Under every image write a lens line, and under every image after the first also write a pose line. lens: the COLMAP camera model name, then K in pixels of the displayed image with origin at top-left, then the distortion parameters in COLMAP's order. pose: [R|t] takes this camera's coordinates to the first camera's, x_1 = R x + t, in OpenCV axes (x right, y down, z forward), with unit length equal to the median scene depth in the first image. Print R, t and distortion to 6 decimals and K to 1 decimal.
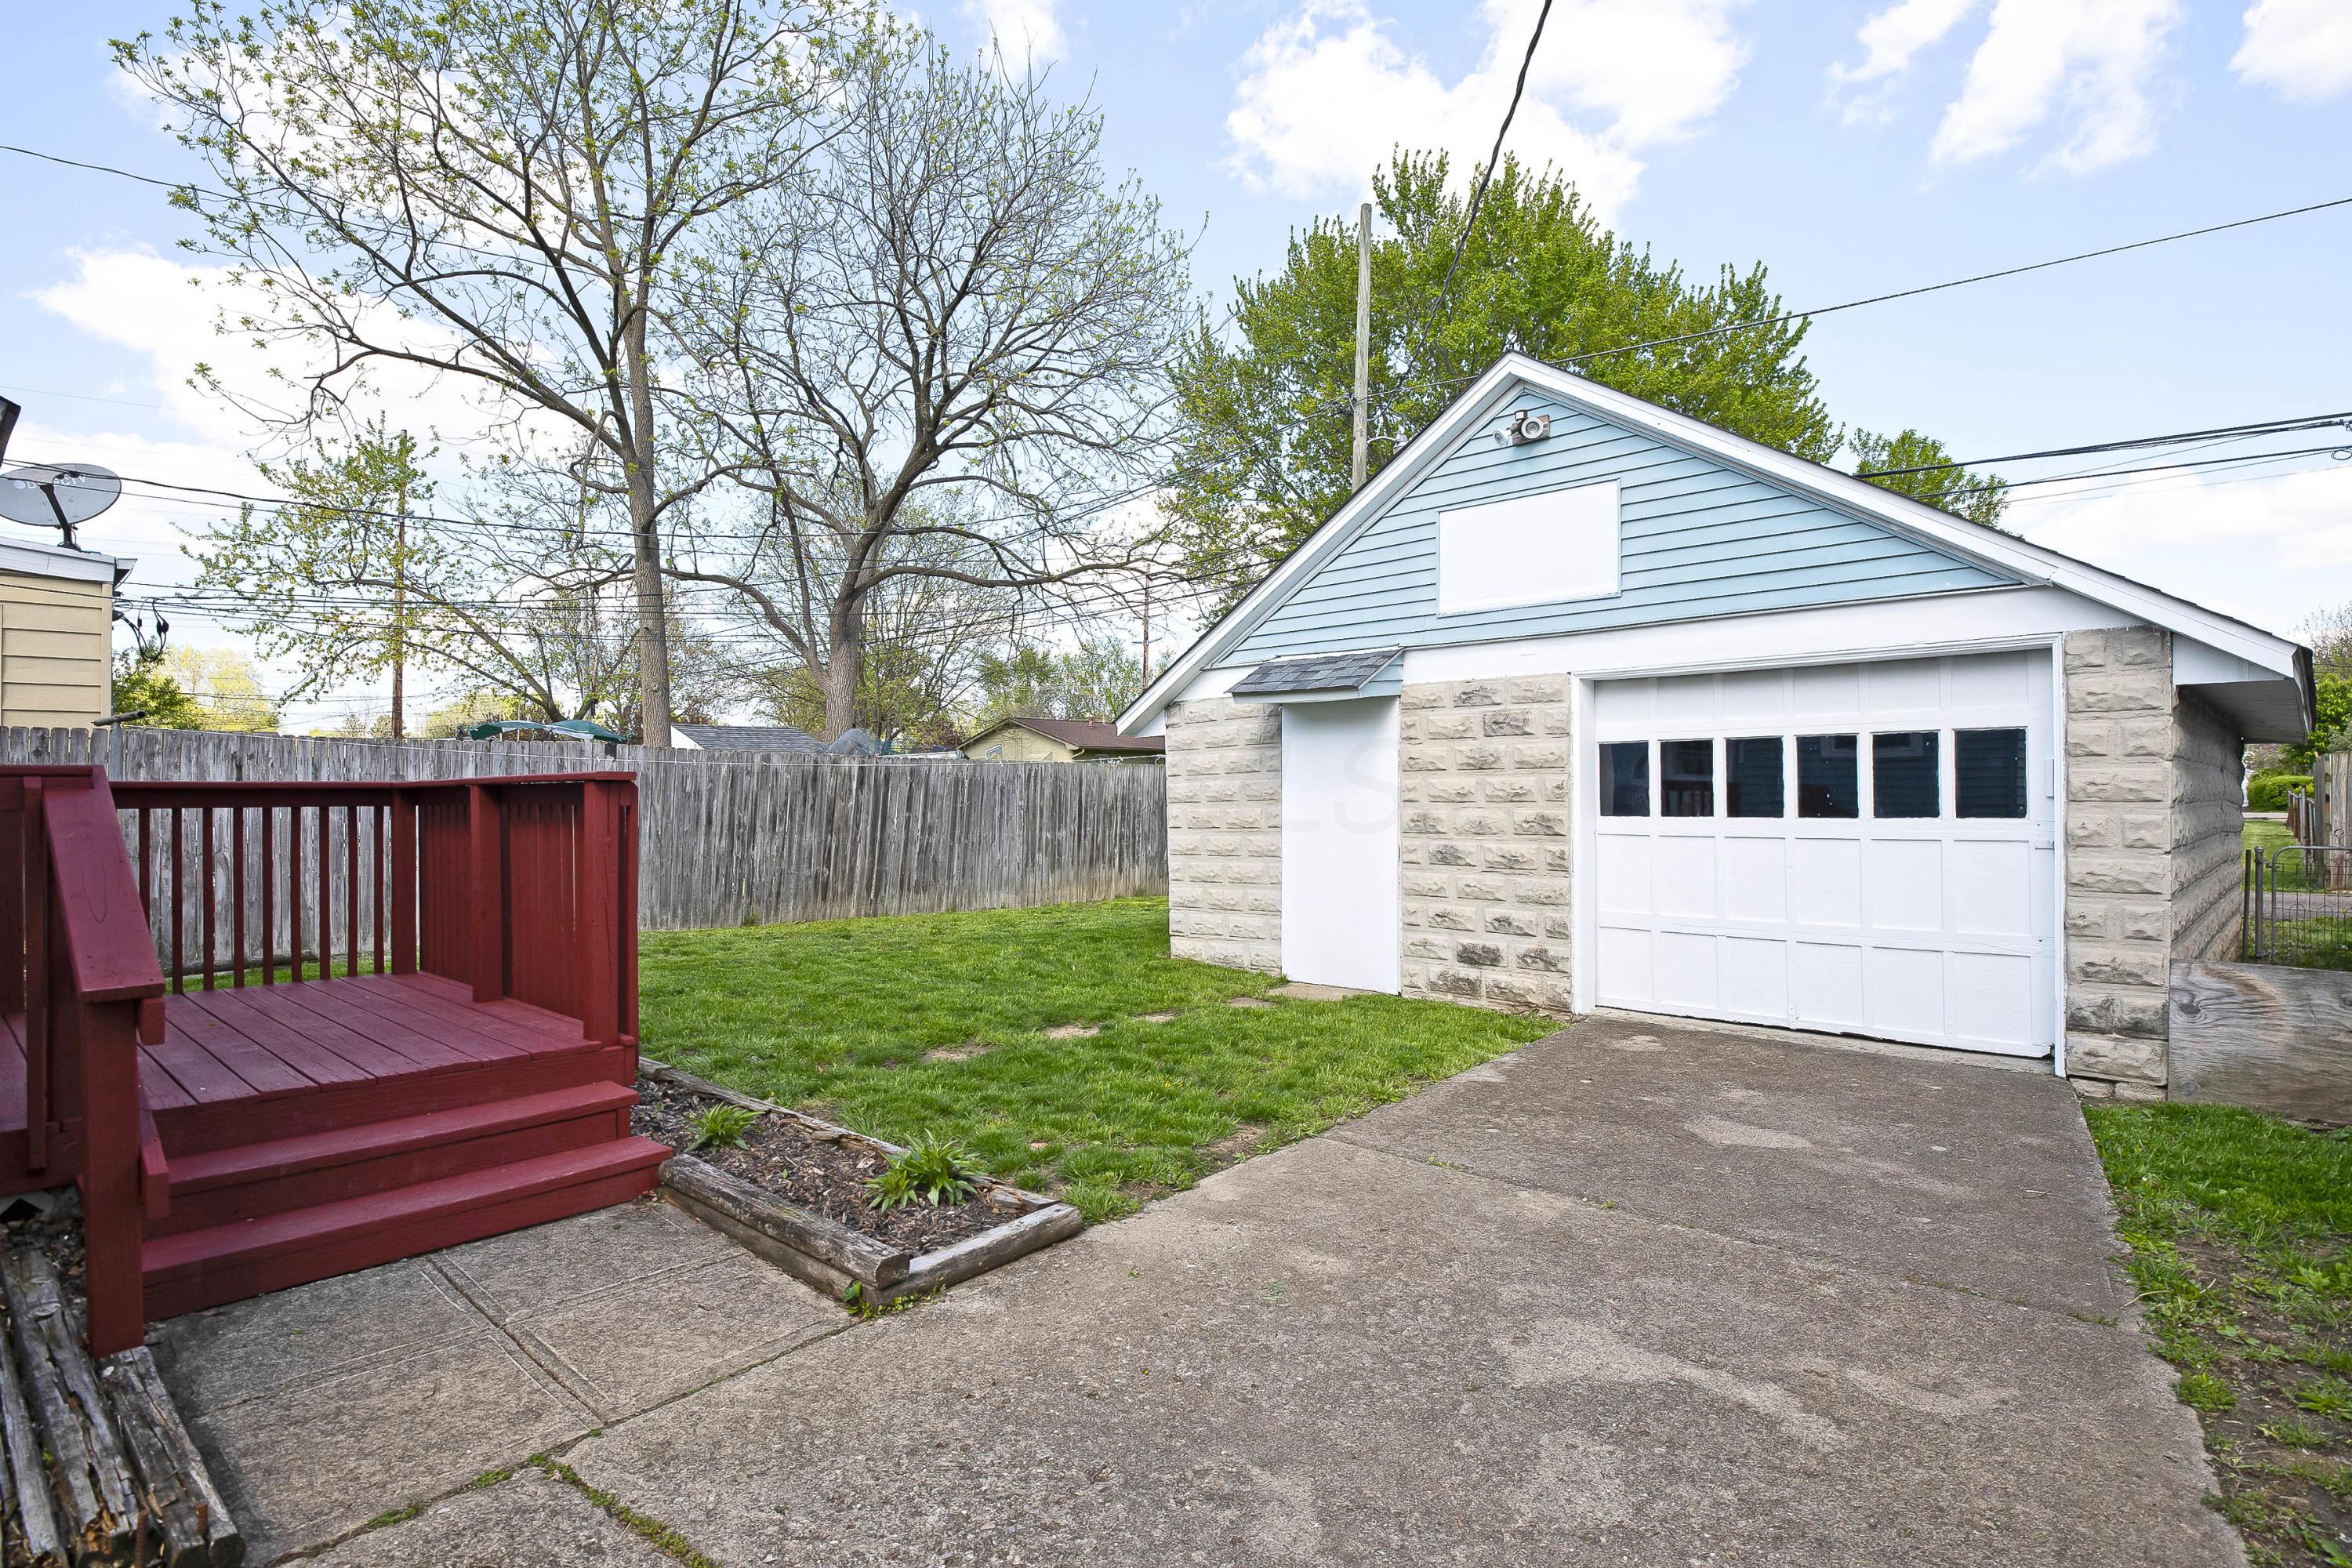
lens RADIAL K [[1152.7, 0, 1146.5], [0, 1152.7, 812.9], [0, 0, 1]] dist [-0.024534, -0.000204]
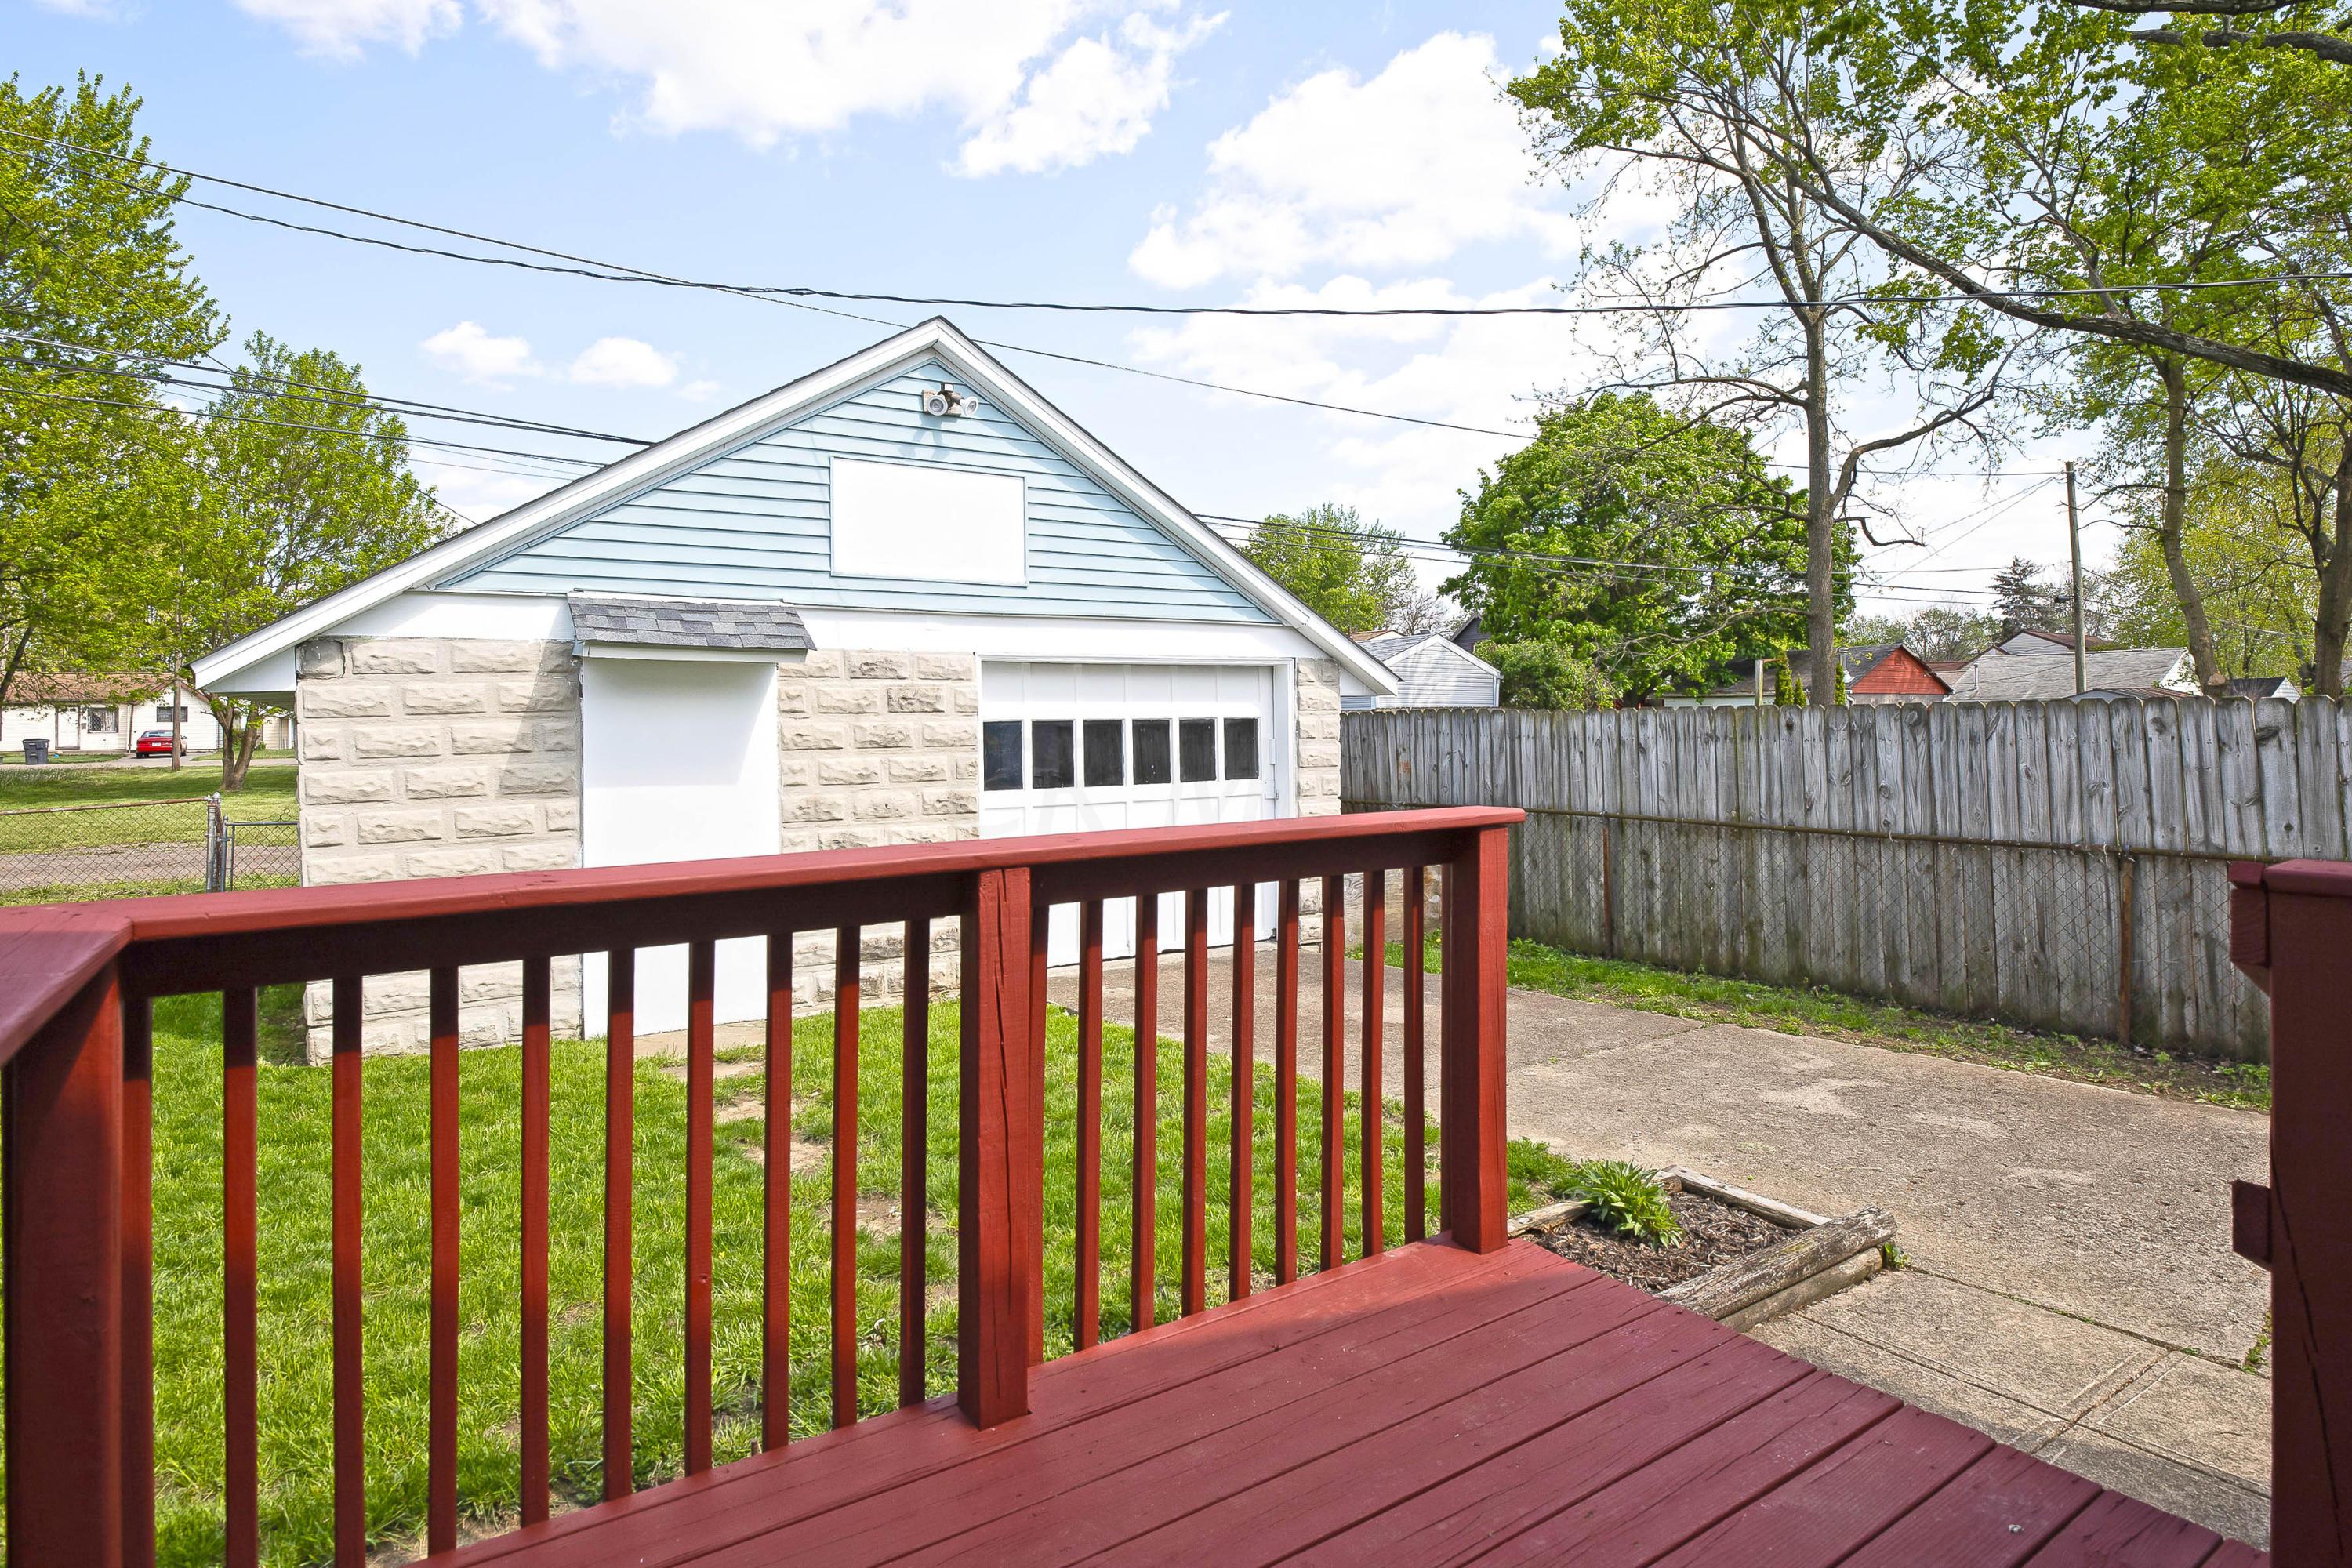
lens RADIAL K [[1206.2, 0, 1234.5], [0, 1206.2, 705.8], [0, 0, 1]] dist [-0.024381, -0.000770]
pose [[0.253041, 0.017987, 0.967288, -0.575679], [0.027384, 0.999293, -0.025746, -0.039004], [-0.967068, 0.033003, 0.252369, 0.483226]]
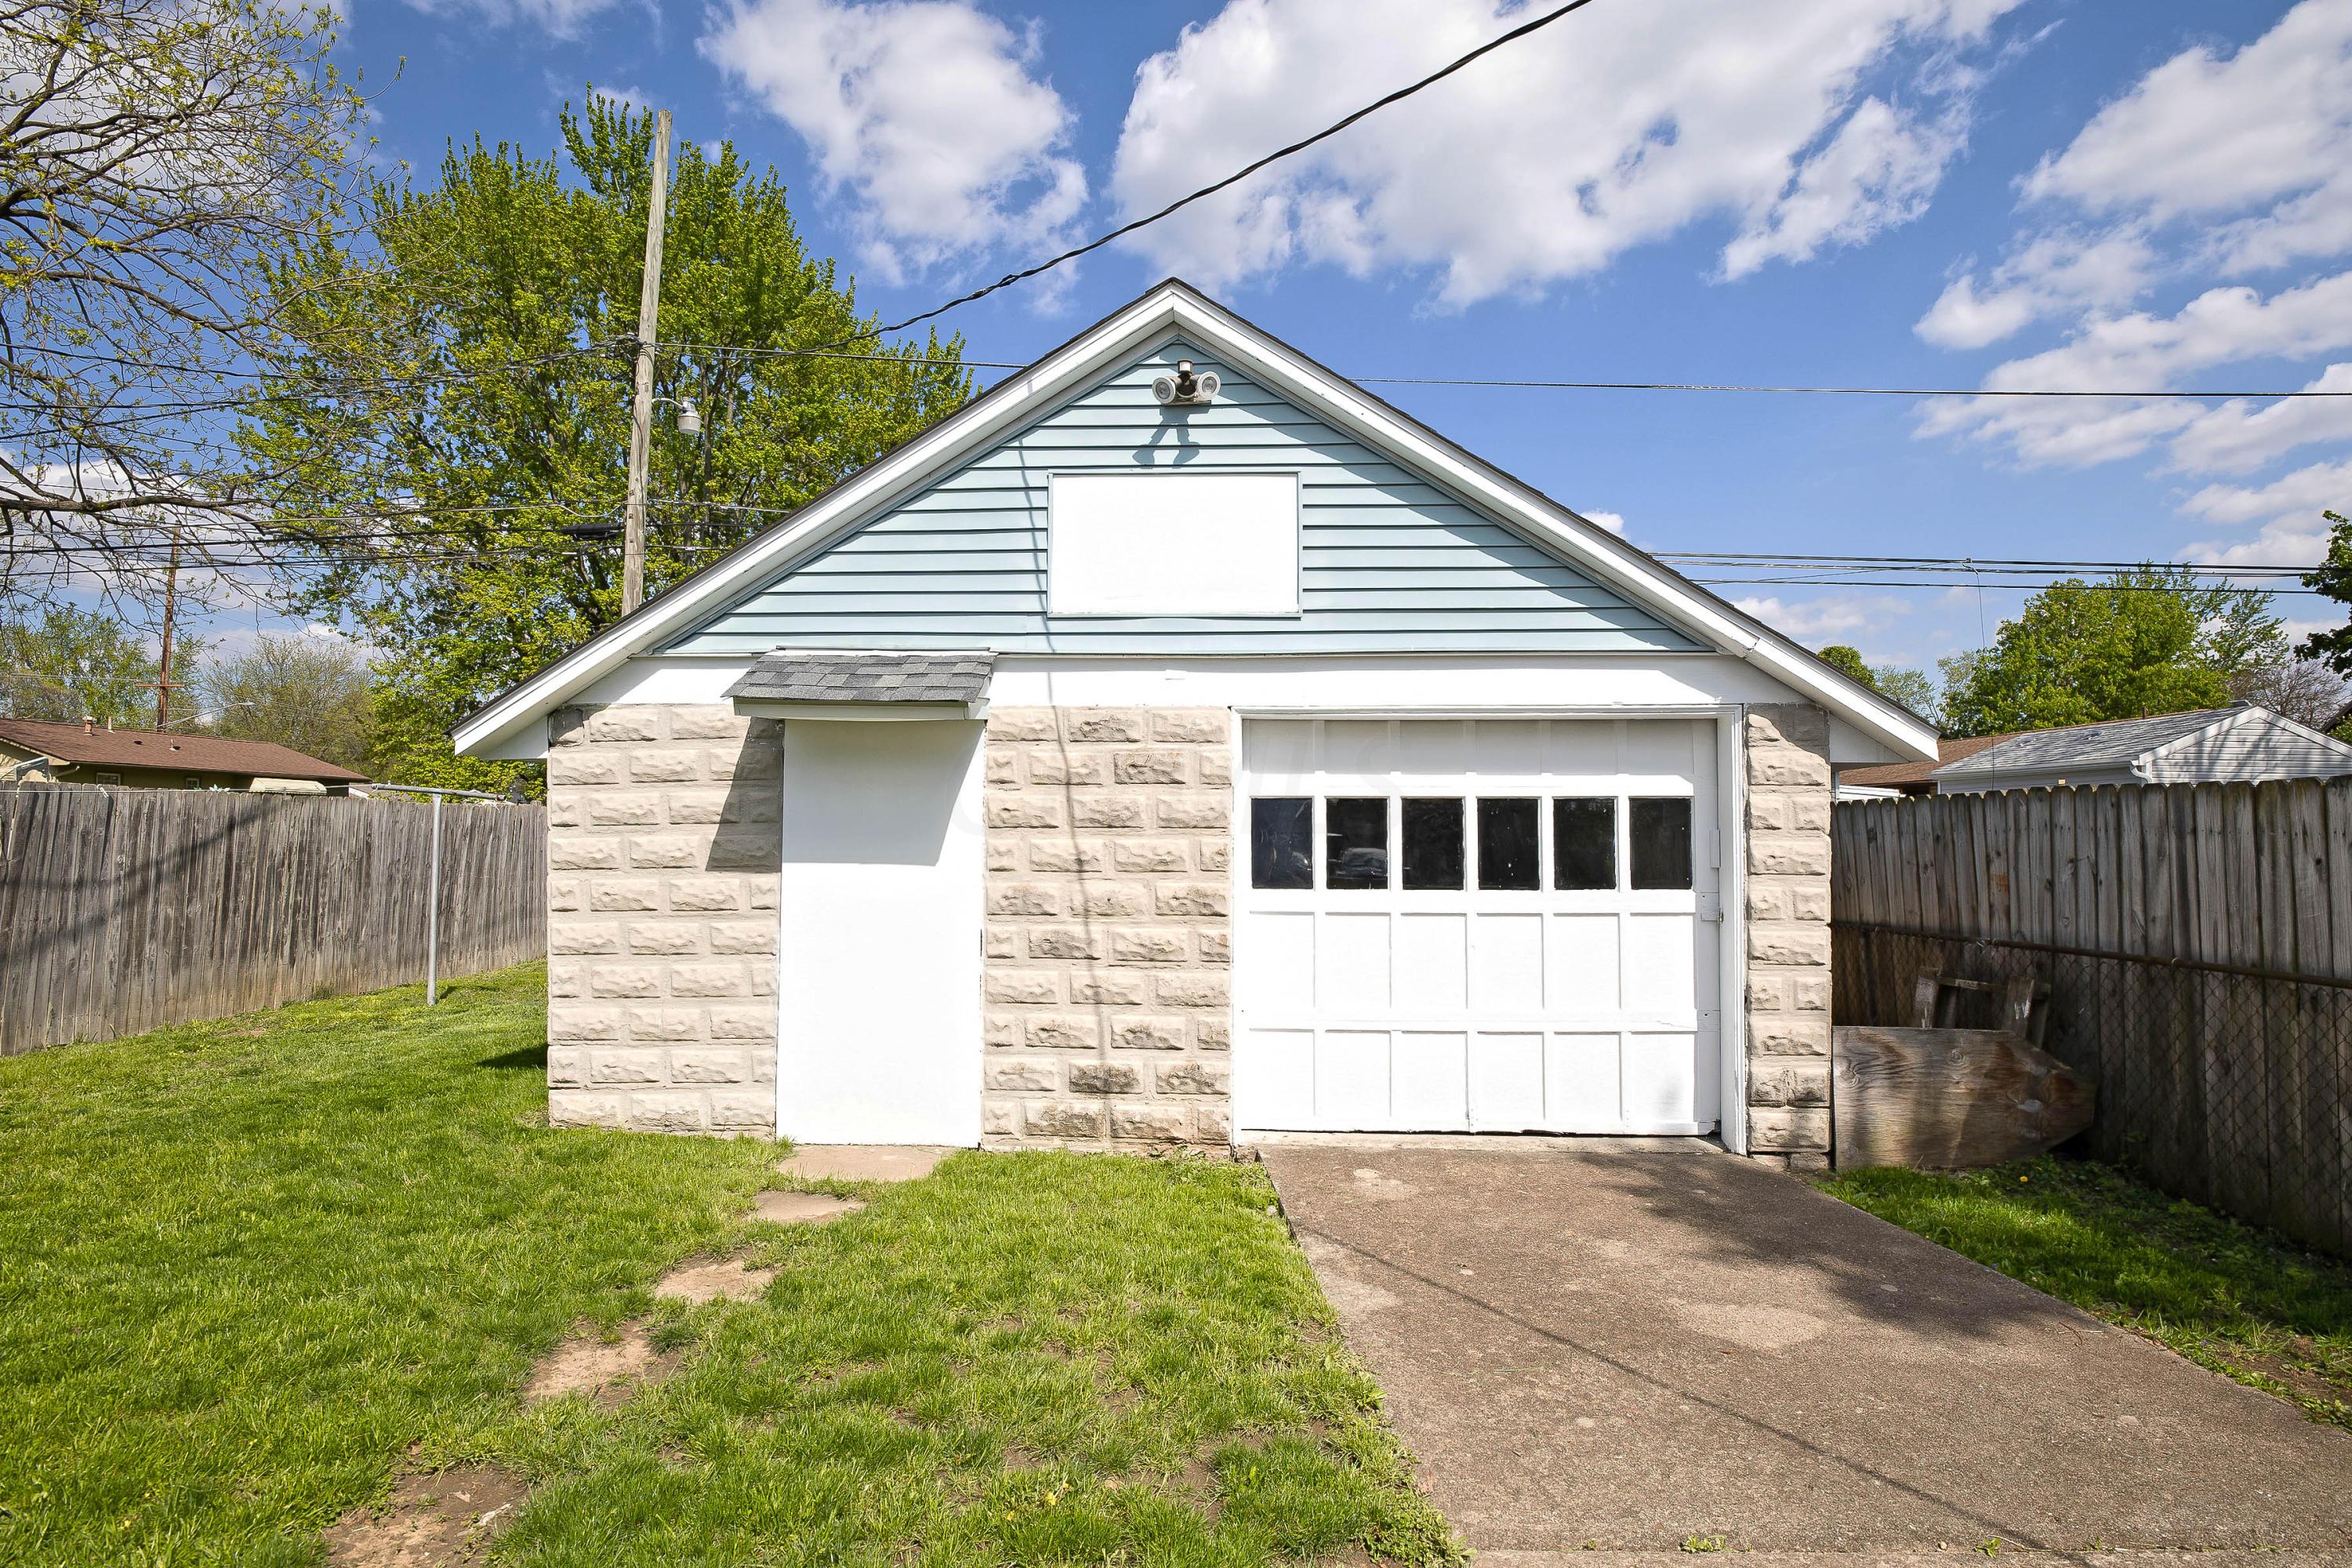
lens RADIAL K [[1211.4, 0, 1176.0], [0, 1211.4, 784.0], [0, 0, 1]] dist [-0.026944, -0.001652]
pose [[0.757424, 0.035601, 0.651952, -0.186476], [0.001833, 0.998392, -0.056649, -0.021656], [-0.652921, 0.044102, 0.756141, 0.381568]]
